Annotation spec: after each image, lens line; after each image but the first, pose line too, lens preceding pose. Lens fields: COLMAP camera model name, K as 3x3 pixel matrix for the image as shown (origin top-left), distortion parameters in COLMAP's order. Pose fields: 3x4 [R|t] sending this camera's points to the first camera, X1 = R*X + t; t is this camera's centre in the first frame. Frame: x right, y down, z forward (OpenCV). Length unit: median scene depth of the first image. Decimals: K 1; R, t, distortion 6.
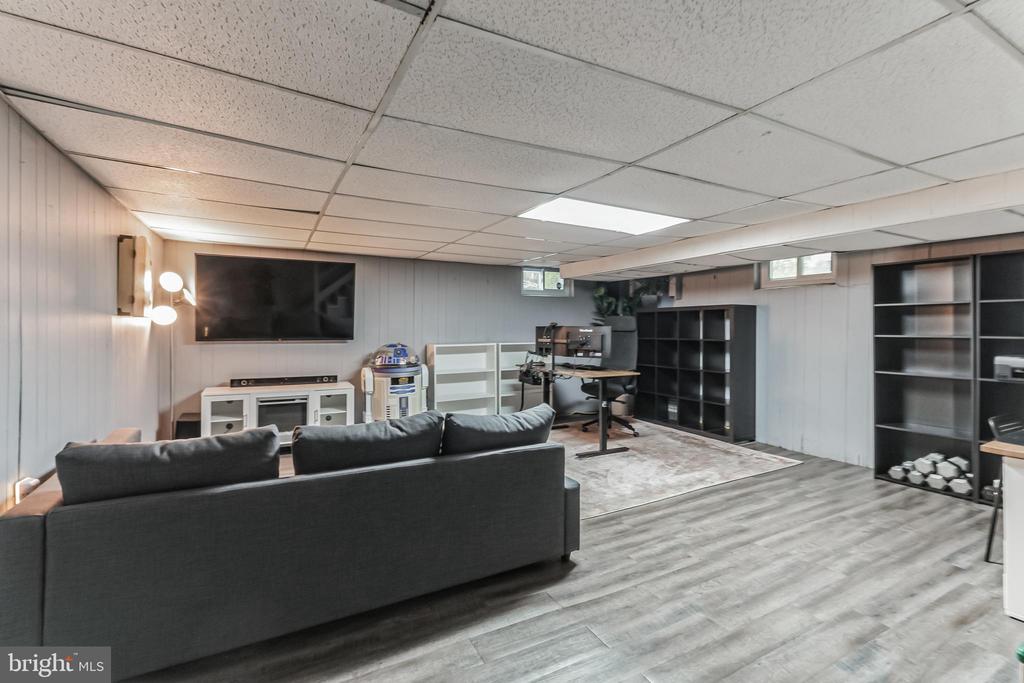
lens RADIAL K [[457.7, 0, 509.9], [0, 457.7, 333.1], [0, 0, 1]] dist [-0.001690, 0.001019]
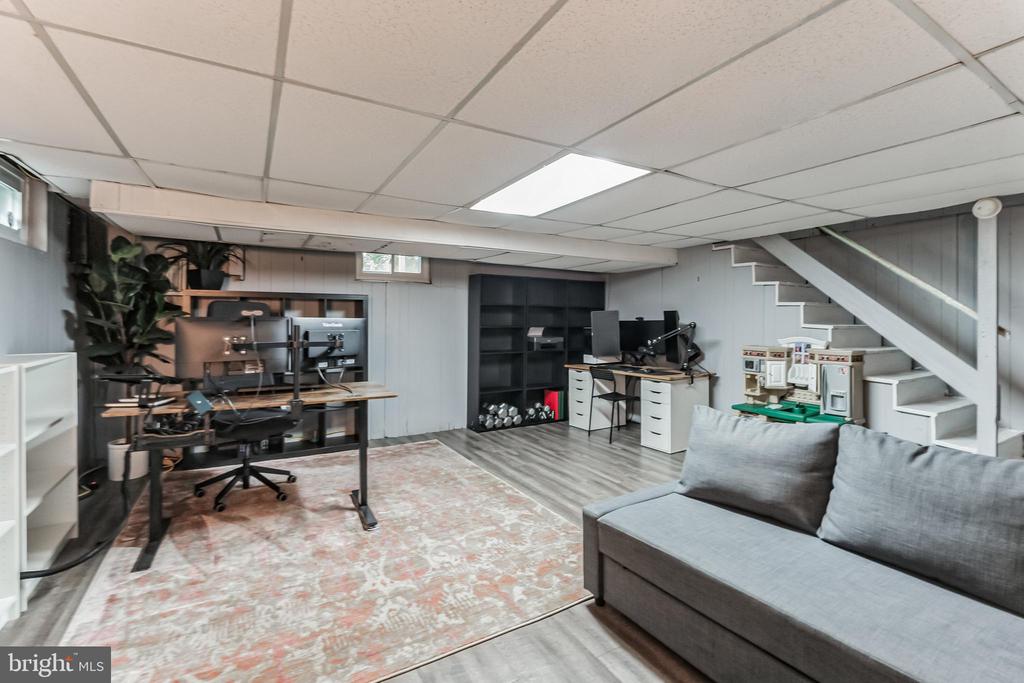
lens RADIAL K [[457.7, 0, 509.2], [0, 457.7, 323.0], [0, 0, 1]] dist [-0.001690, 0.001019]
pose [[-0.029367, -0.004502, 0.999559, -0.630047], [0.005006, 0.999977, 0.004651, -0.014917], [-0.999556, 0.005141, -0.029343, 1.071099]]
